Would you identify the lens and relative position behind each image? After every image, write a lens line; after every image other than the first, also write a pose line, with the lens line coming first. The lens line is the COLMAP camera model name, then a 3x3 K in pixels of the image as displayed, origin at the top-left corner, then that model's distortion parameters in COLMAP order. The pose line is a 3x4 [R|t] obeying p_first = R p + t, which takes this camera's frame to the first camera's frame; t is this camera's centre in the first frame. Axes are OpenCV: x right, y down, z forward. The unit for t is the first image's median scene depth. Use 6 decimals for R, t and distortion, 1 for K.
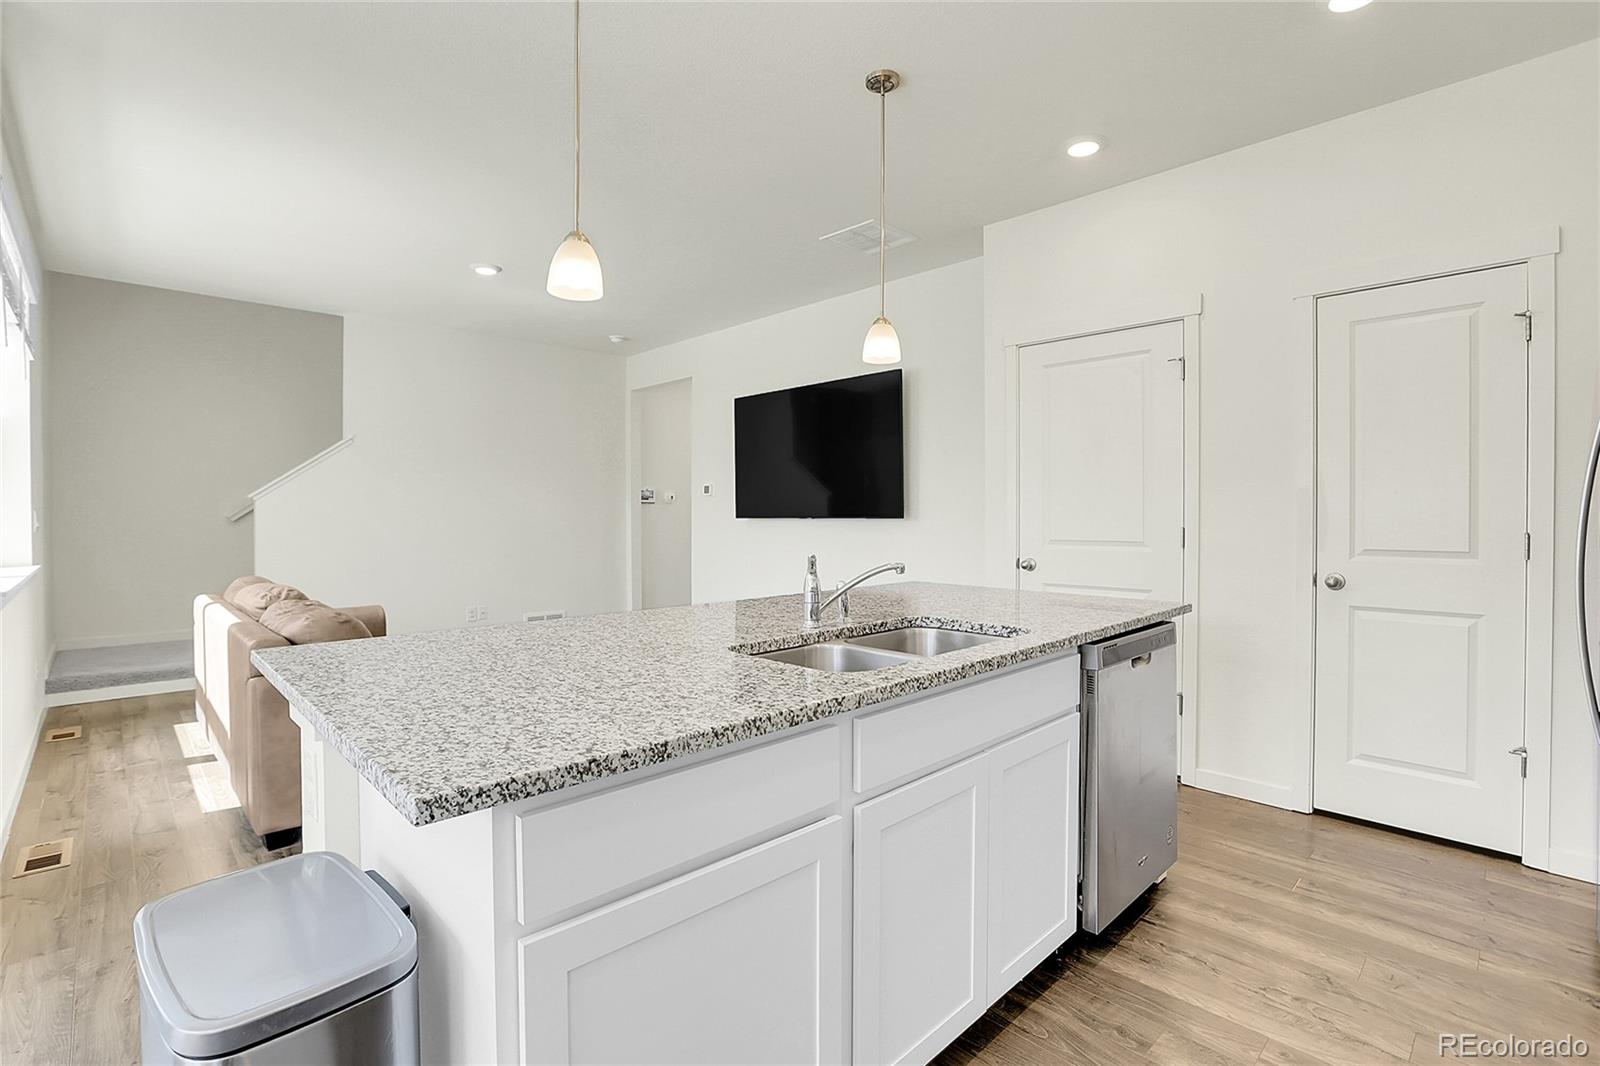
lens RADIAL K [[735.3, 0, 796.4], [0, 735.3, 519.9], [0, 0, 1]] dist [-0.050262, 0.018452]
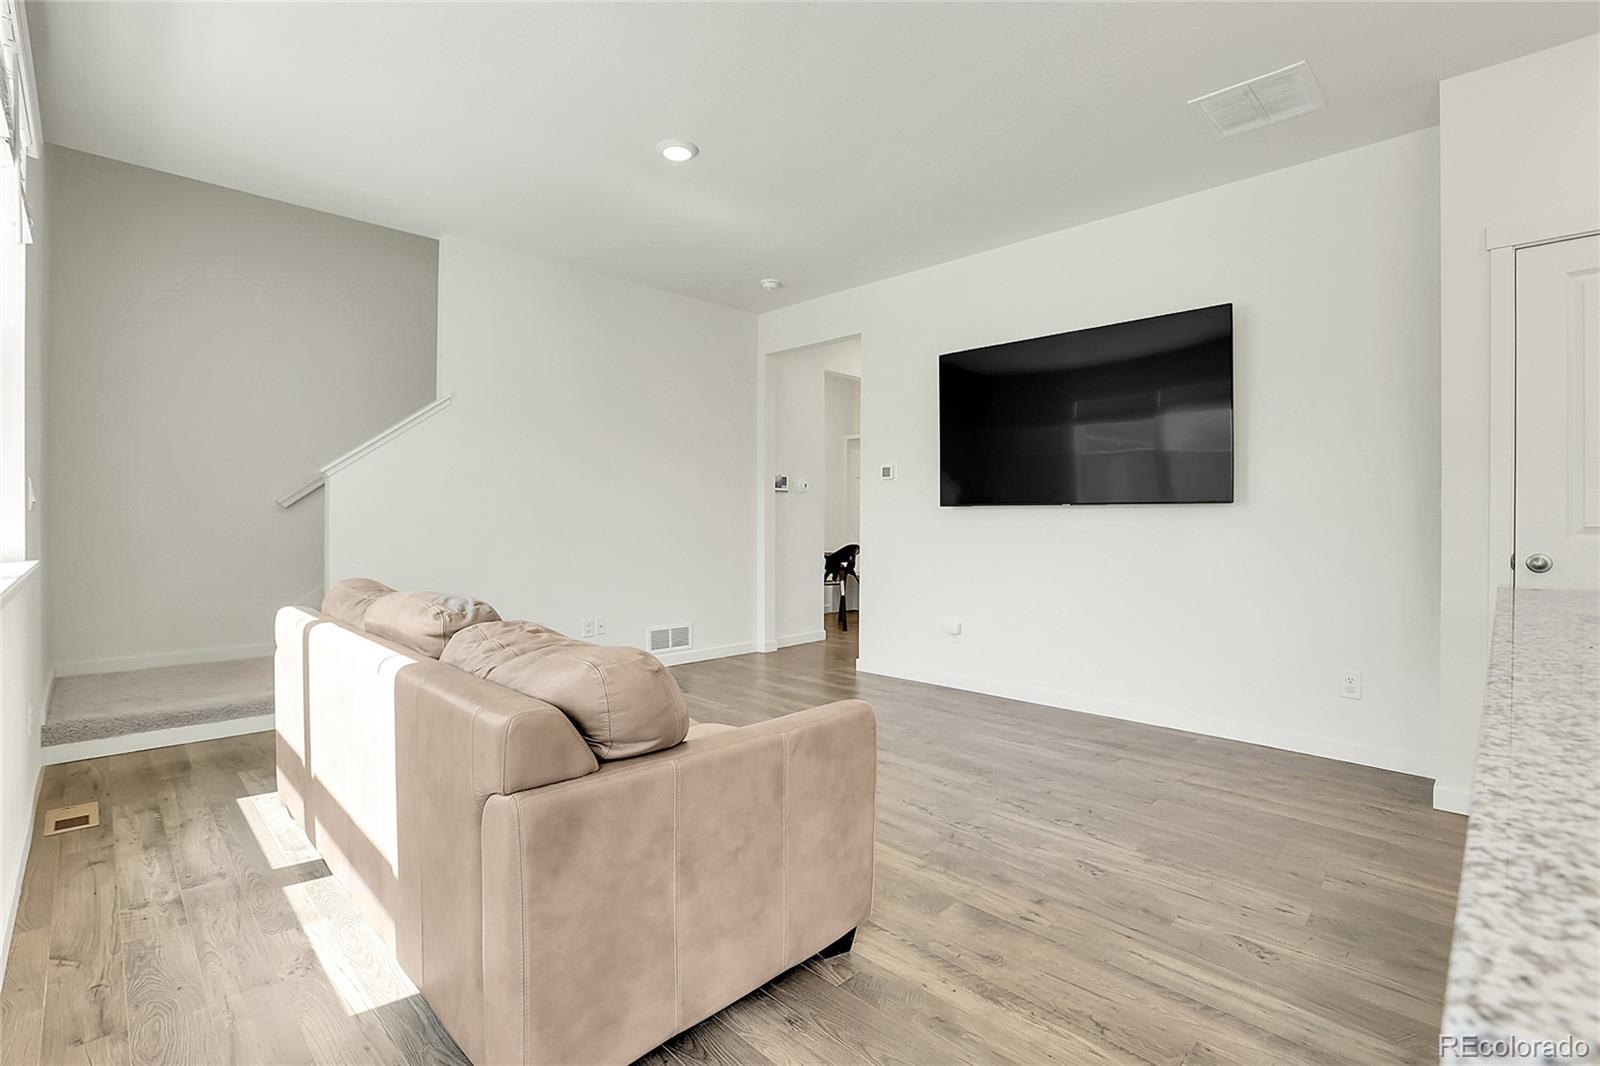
lens RADIAL K [[728.3, 0, 799.4], [0, 728.3, 521.6], [0, 0, 1]] dist [-0.053062, 0.017300]
pose [[0.999808, 0.005821, 0.018719, -0.384574], [-0.005730, 0.999971, -0.004939, 0.028045], [-0.018747, 0.004831, 0.999813, 0.350834]]
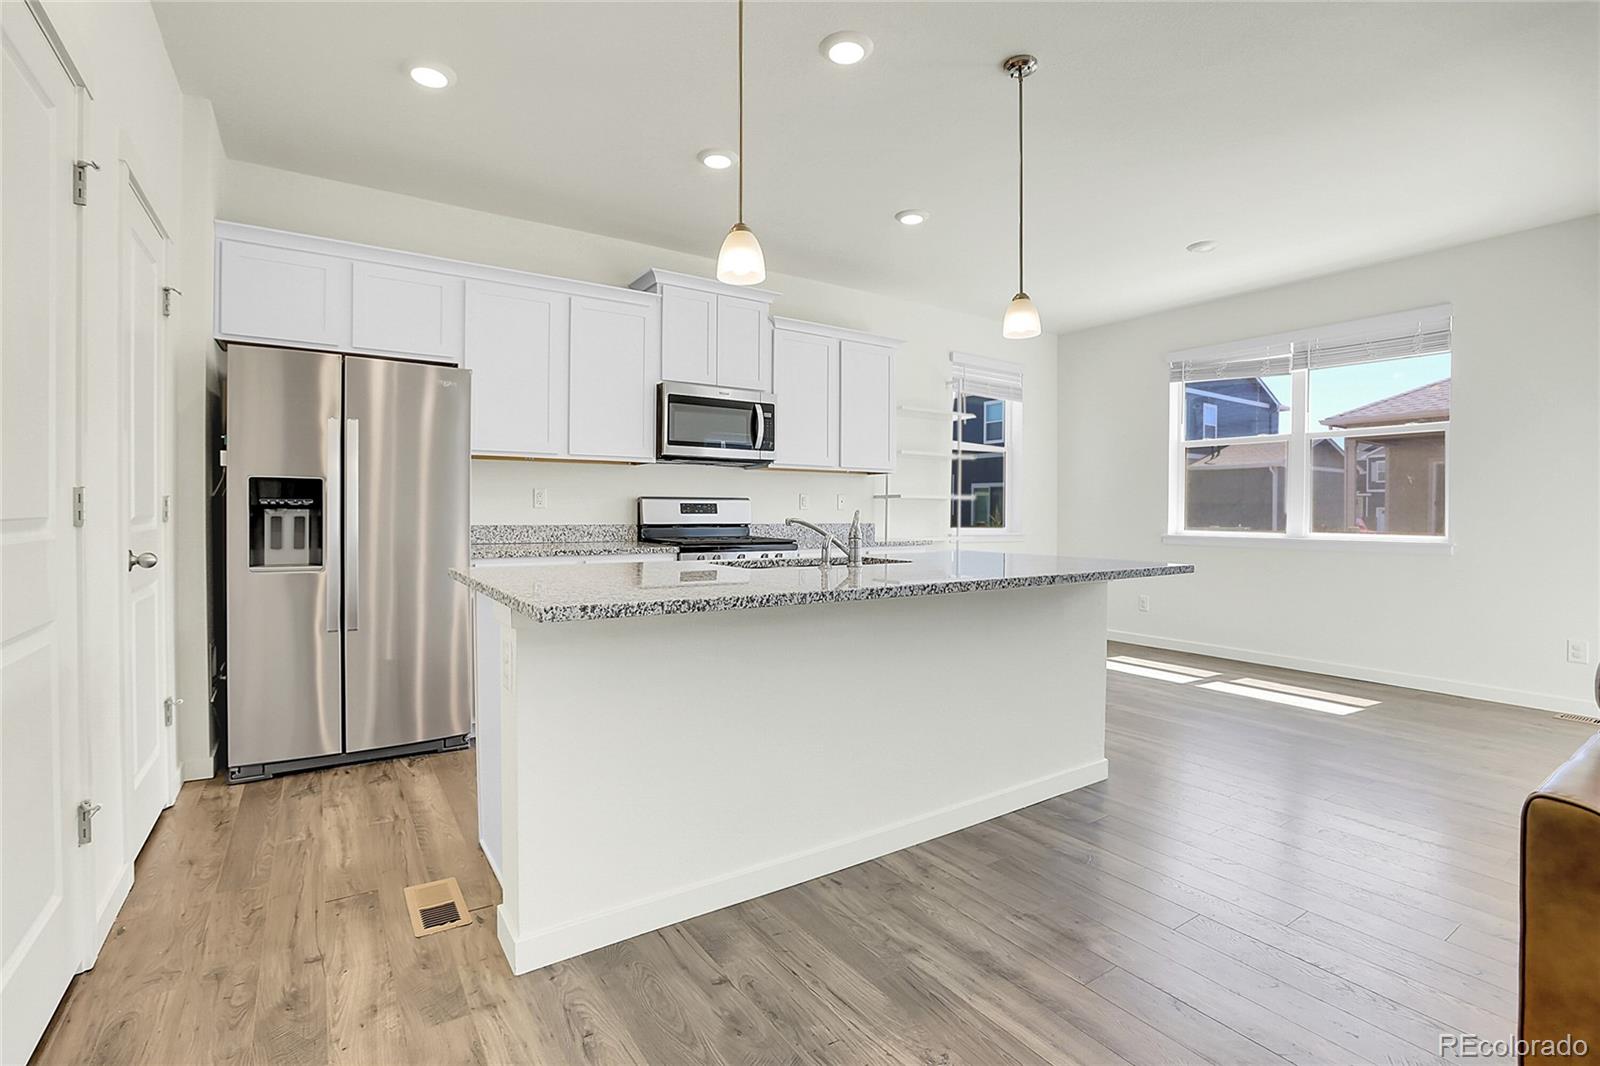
lens RADIAL K [[735.3, 0, 796.4], [0, 735.3, 519.9], [0, 0, 1]] dist [-0.050262, 0.018452]
pose [[-0.983824, -0.008583, 0.178935, -0.056492], [-0.004768, 0.999752, 0.021735, 0.017004], [-0.179077, 0.020530, -0.983621, 1.192253]]
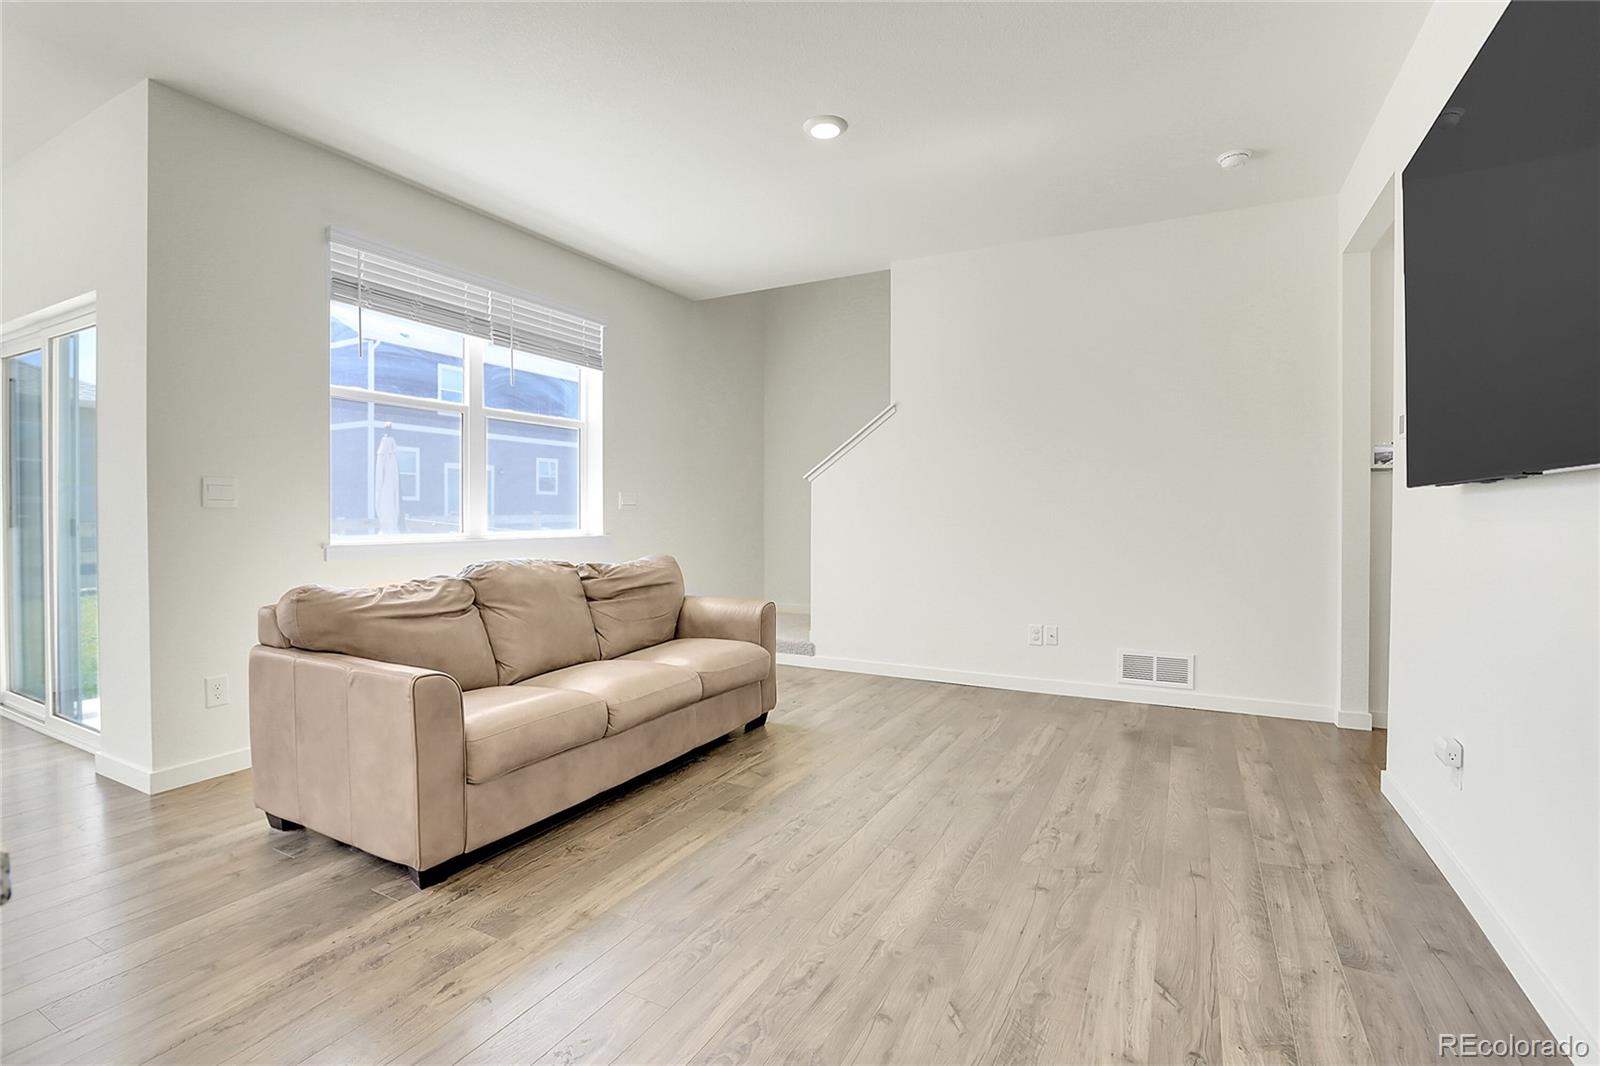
lens RADIAL K [[728.3, 0, 799.4], [0, 728.3, 521.6], [0, 0, 1]] dist [-0.053062, 0.017300]
pose [[0.307770, 0.011166, -0.951395, 0.256674], [-0.009905, 0.999915, 0.008532, 0.024485], [0.951409, 0.006798, 0.307855, 0.930981]]
